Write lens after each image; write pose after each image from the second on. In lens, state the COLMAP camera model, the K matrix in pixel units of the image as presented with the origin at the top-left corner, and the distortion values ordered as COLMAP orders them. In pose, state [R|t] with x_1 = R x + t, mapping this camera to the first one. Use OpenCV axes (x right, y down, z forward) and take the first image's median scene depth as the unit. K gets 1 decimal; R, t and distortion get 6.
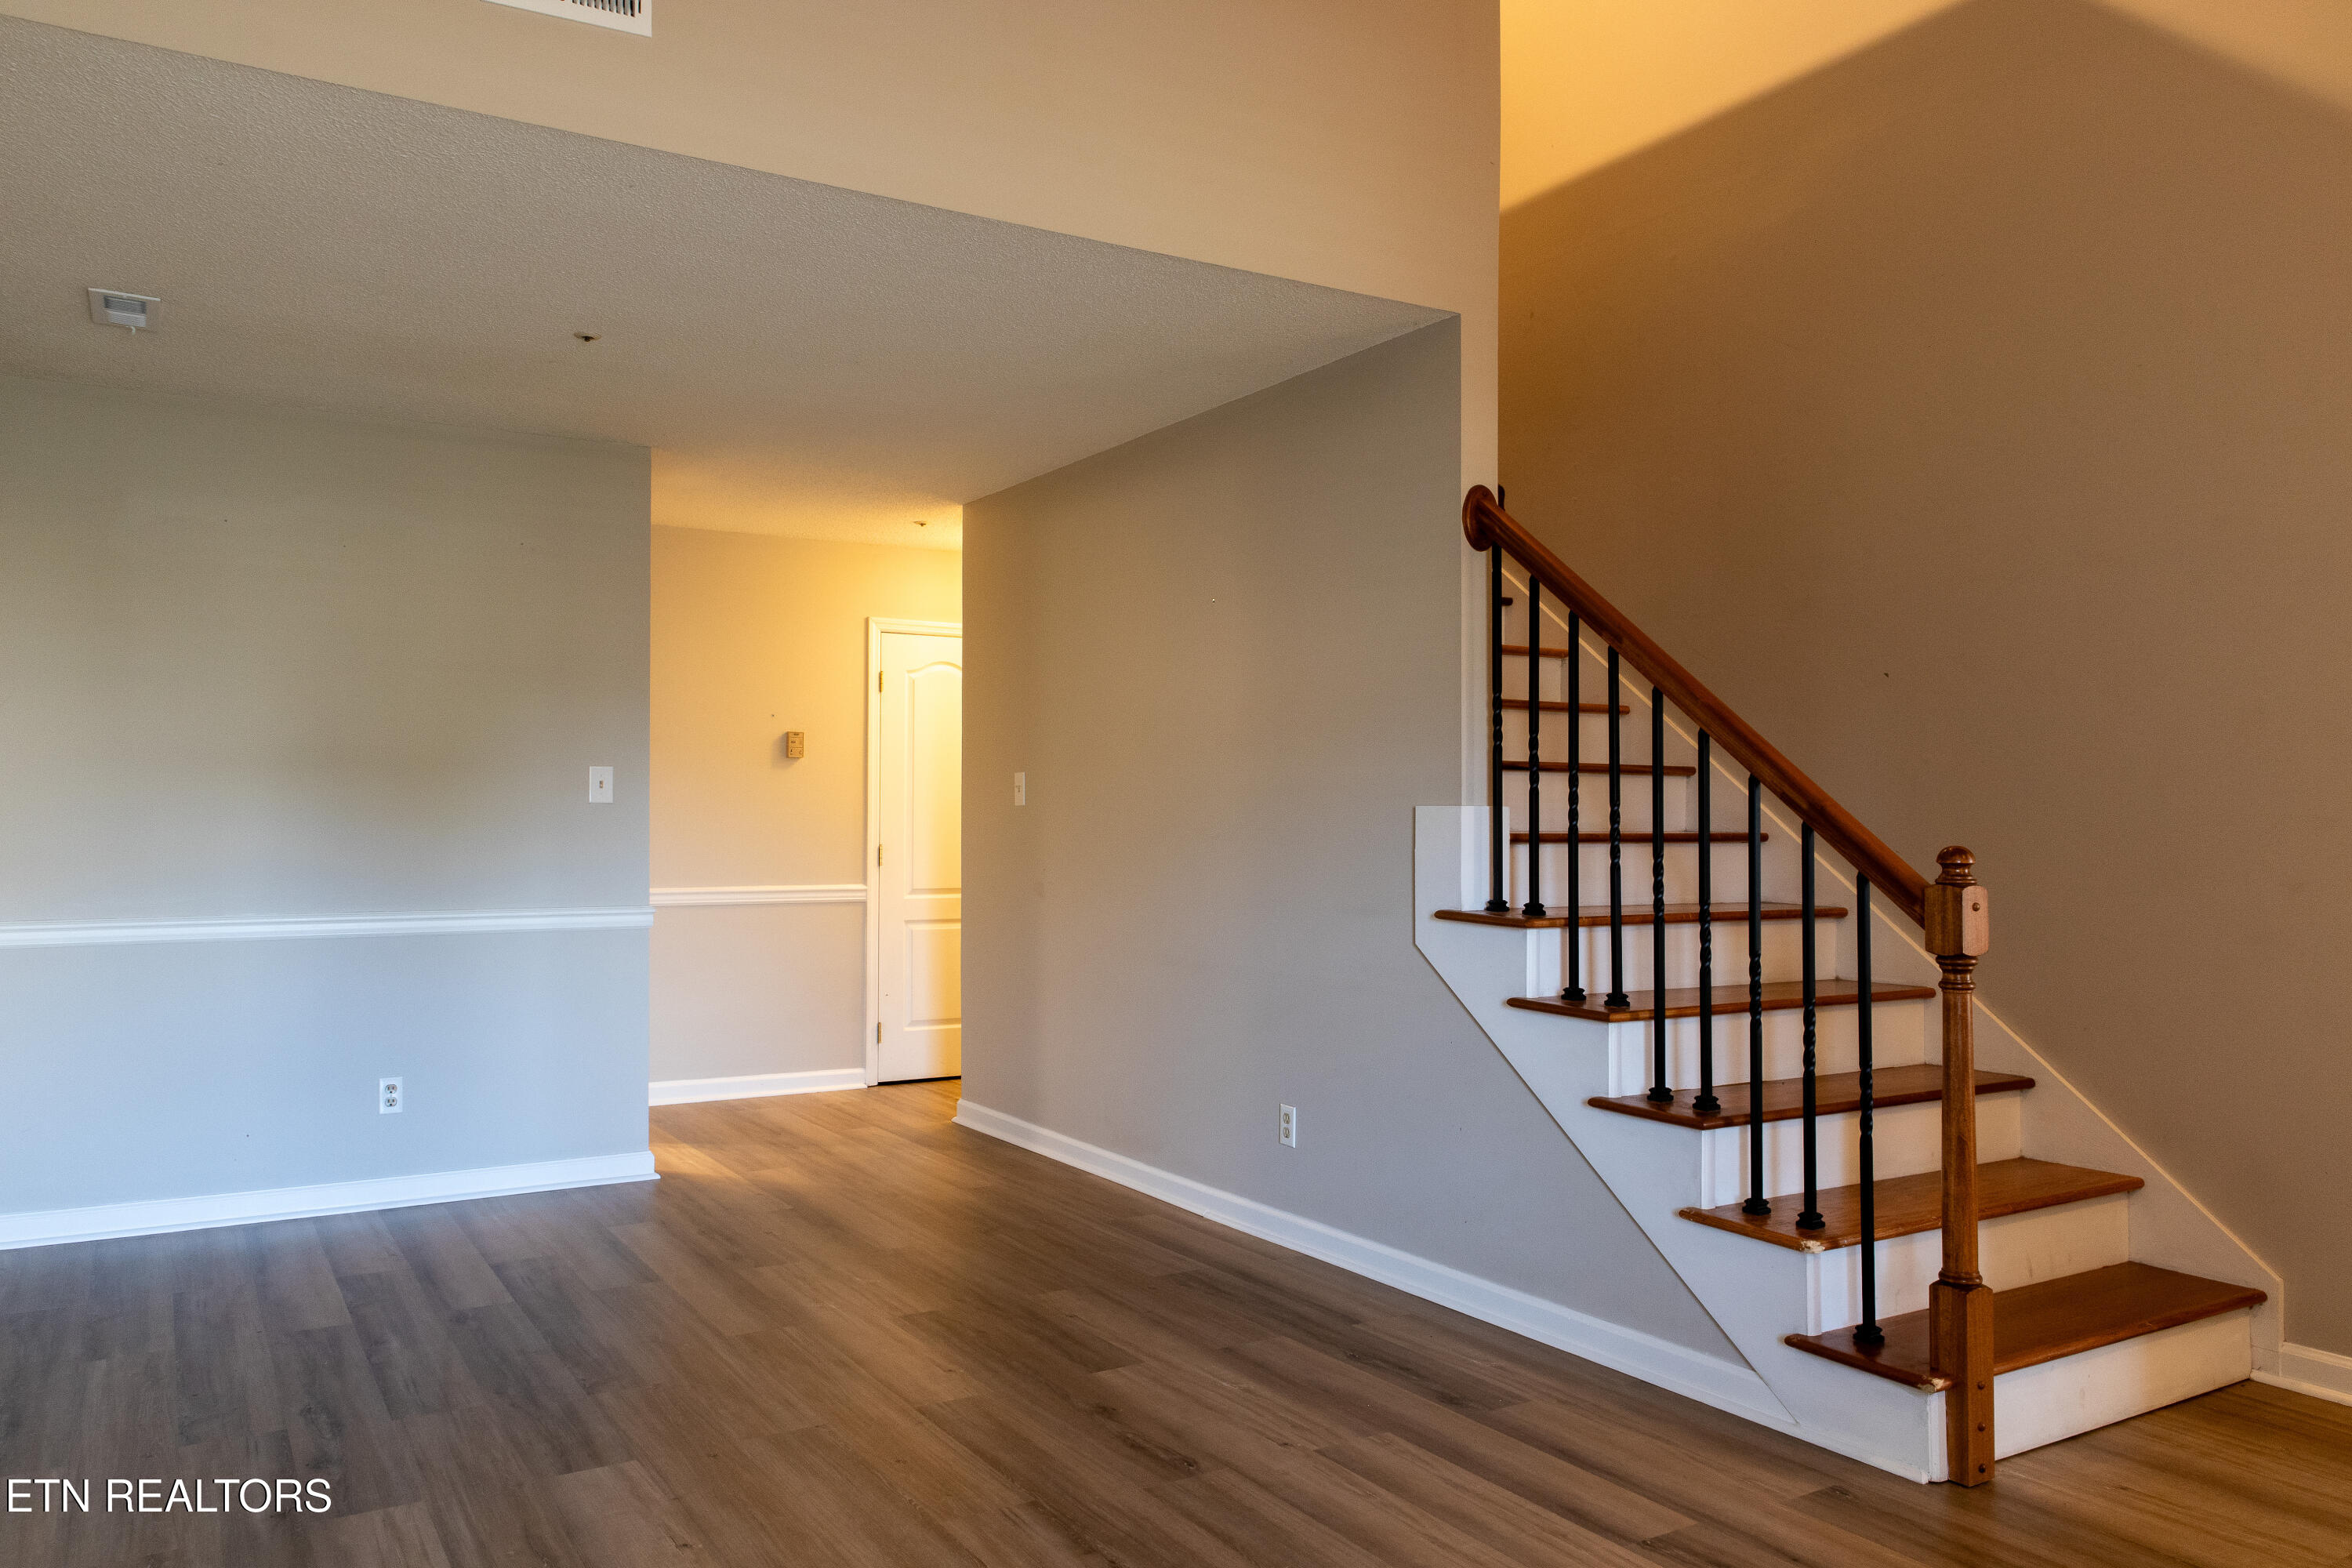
lens RADIAL K [[1652.5, 0, 1176.0], [0, 1652.5, 784.0], [0, 0, 1]] dist [-0.002783, -0.003872]
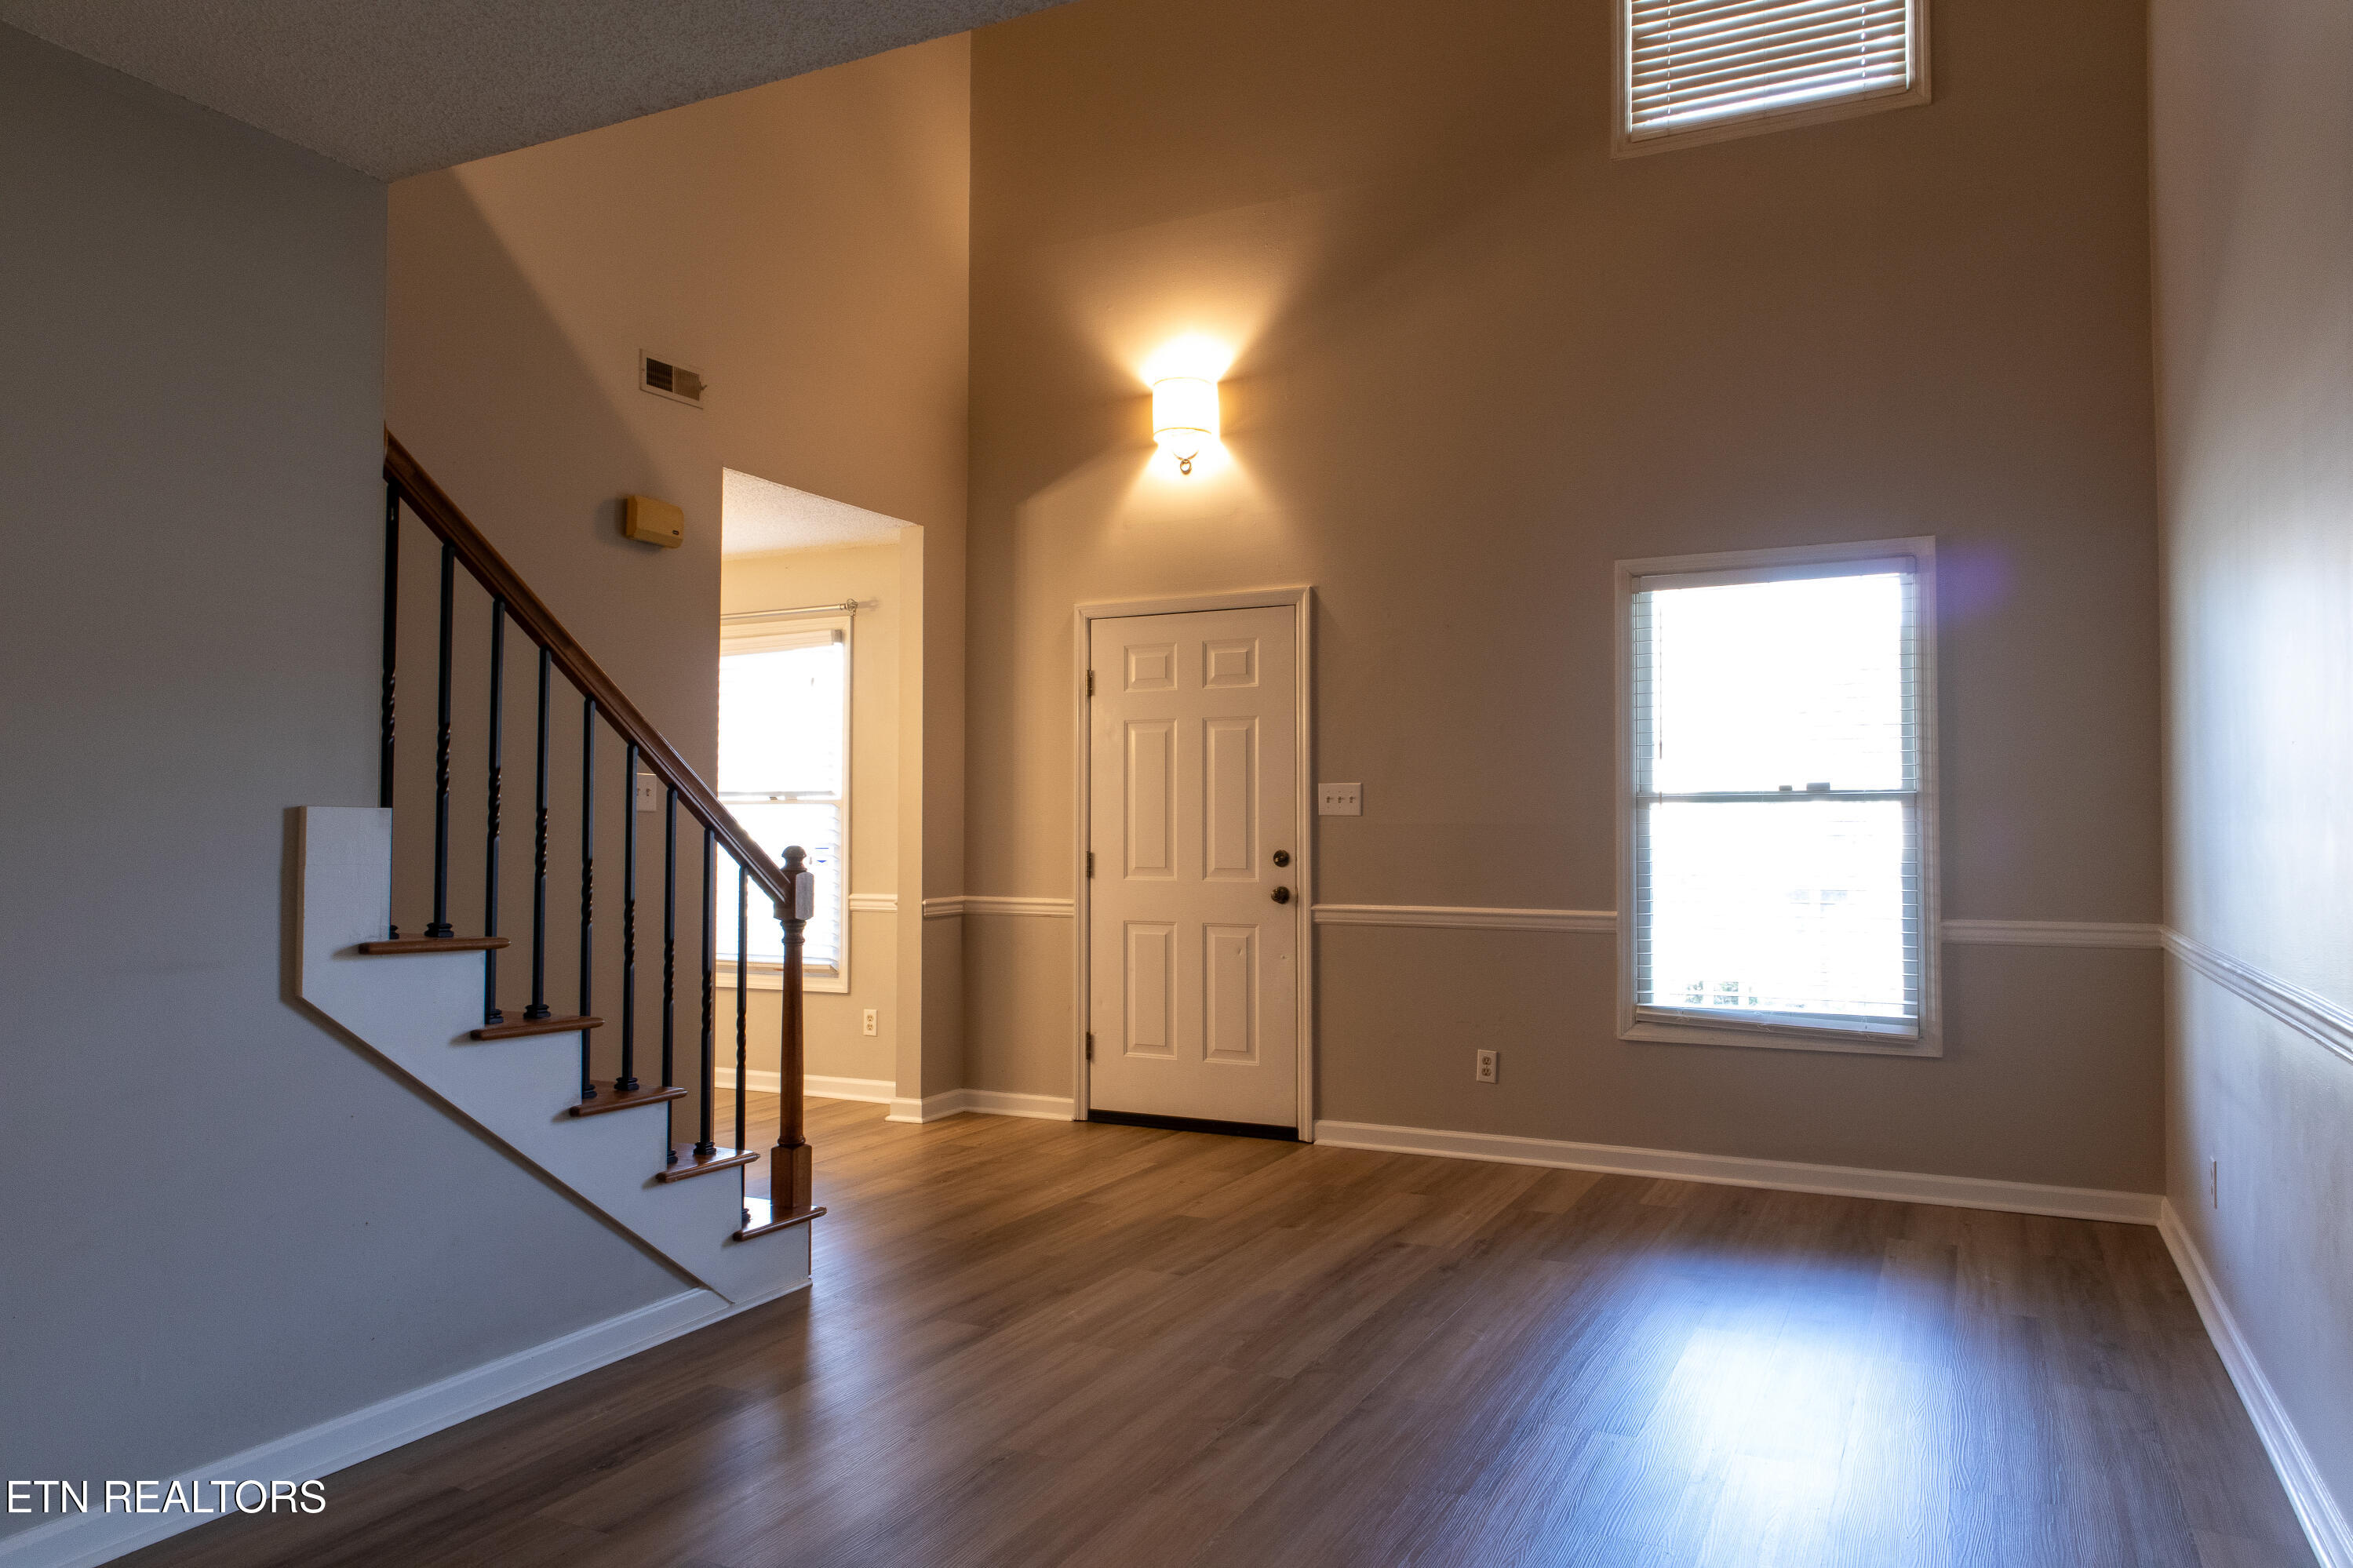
lens RADIAL K [[1610.5, 0, 1163.8], [0, 1610.5, 773.8], [0, 0, 1]] dist [0.004857, -0.005292]
pose [[-0.519967, 0.027714, 0.853737, -0.685647], [-0.018842, 0.998858, -0.043900, 0.024847], [-0.853979, -0.038913, -0.518851, 1.099975]]
